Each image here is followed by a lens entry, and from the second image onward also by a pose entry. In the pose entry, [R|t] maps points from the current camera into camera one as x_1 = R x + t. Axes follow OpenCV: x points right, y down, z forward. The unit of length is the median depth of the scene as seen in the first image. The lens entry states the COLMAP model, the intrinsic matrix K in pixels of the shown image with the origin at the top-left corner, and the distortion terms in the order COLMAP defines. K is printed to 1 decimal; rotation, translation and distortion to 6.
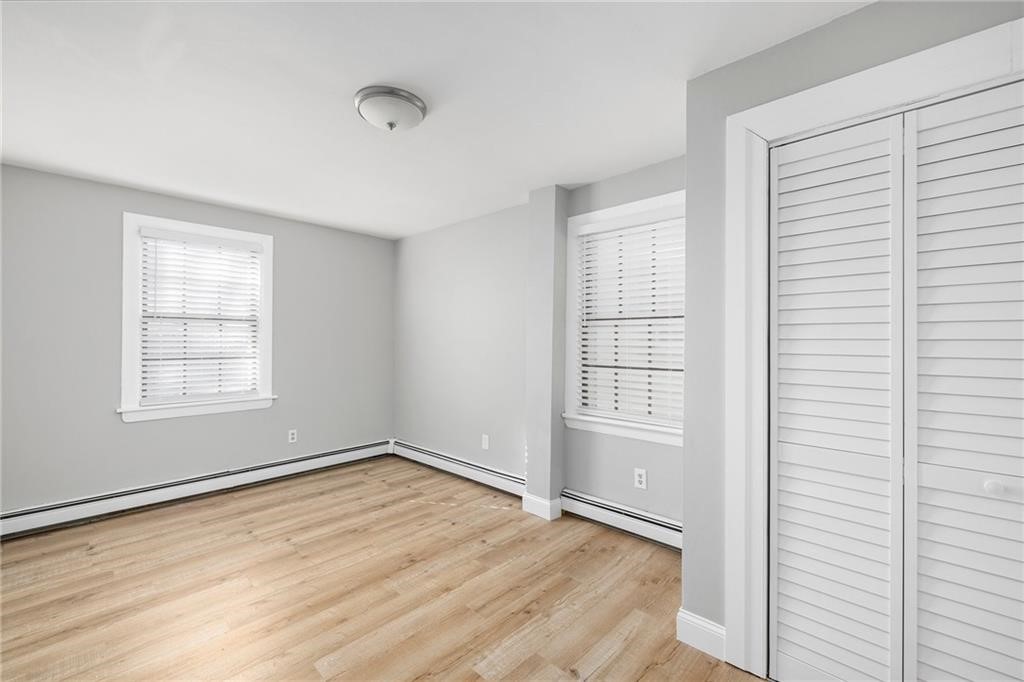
lens RADIAL K [[429.8, 0, 509.5], [0, 429.8, 335.7], [0, 0, 1]] dist [-0.001476, 0.000390]
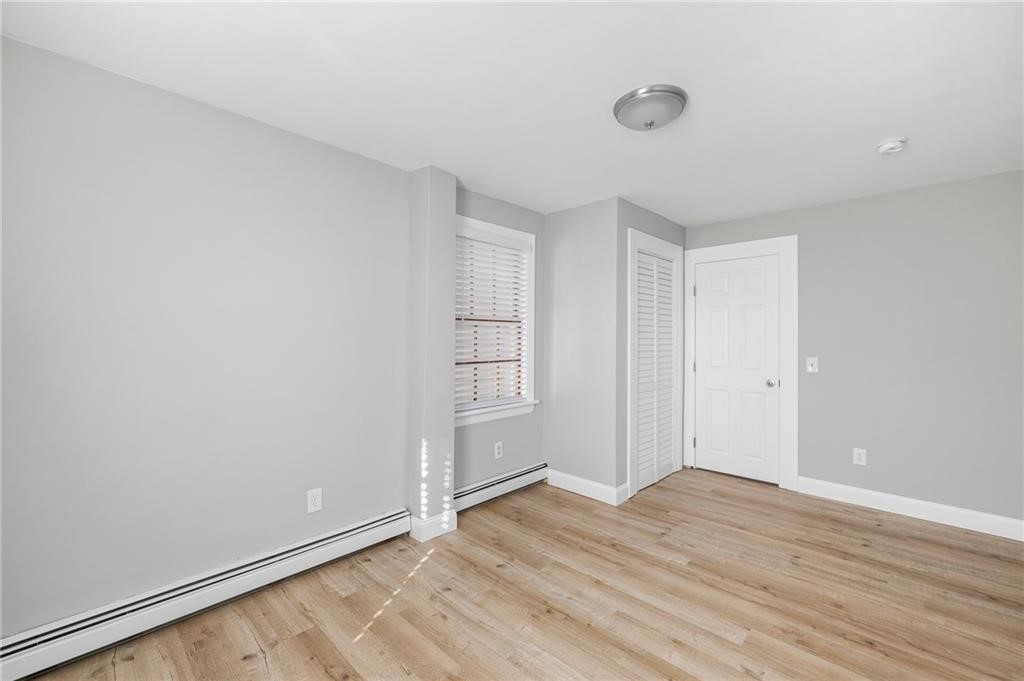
lens RADIAL K [[429.8, 0, 505.4], [0, 429.8, 336.0], [0, 0, 1]] dist [-0.001476, 0.000390]
pose [[0.010519, -0.001245, 0.999944, -0.938136], [-0.006768, 0.999976, 0.001316, 0.000788], [-0.999922, -0.006781, 0.010510, 0.970401]]
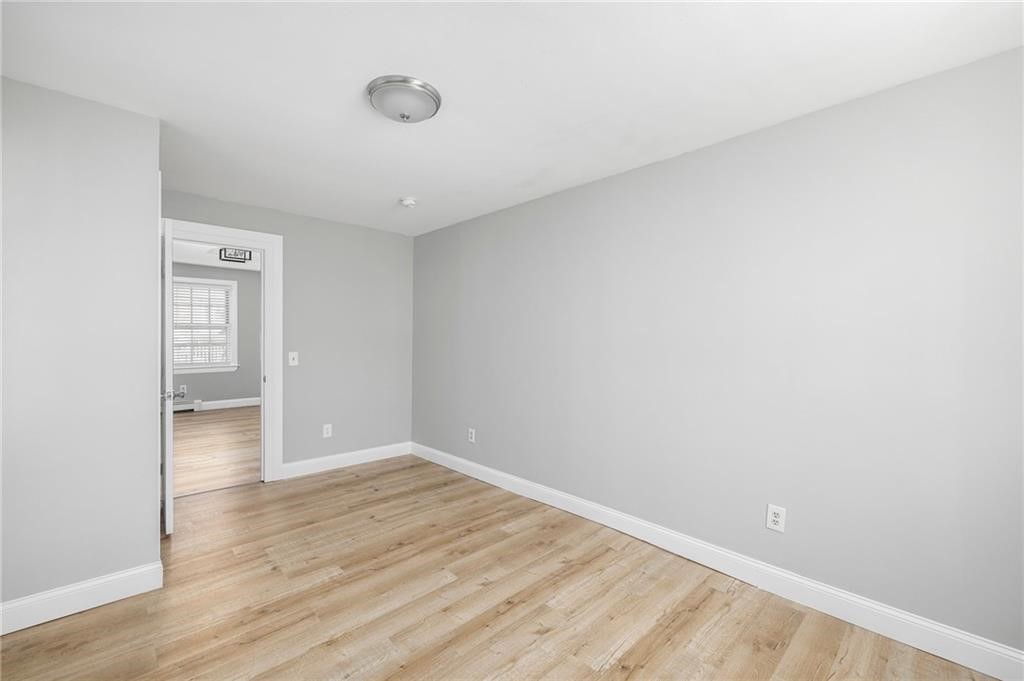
lens RADIAL K [[429.8, 0, 508.4], [0, 429.8, 337.5], [0, 0, 1]] dist [-0.001476, 0.000390]
pose [[-0.998984, -0.009557, 0.044038, -0.409102], [-0.009504, 0.999954, 0.001418, 0.004908], [-0.044050, 0.000998, -0.999029, 1.436906]]
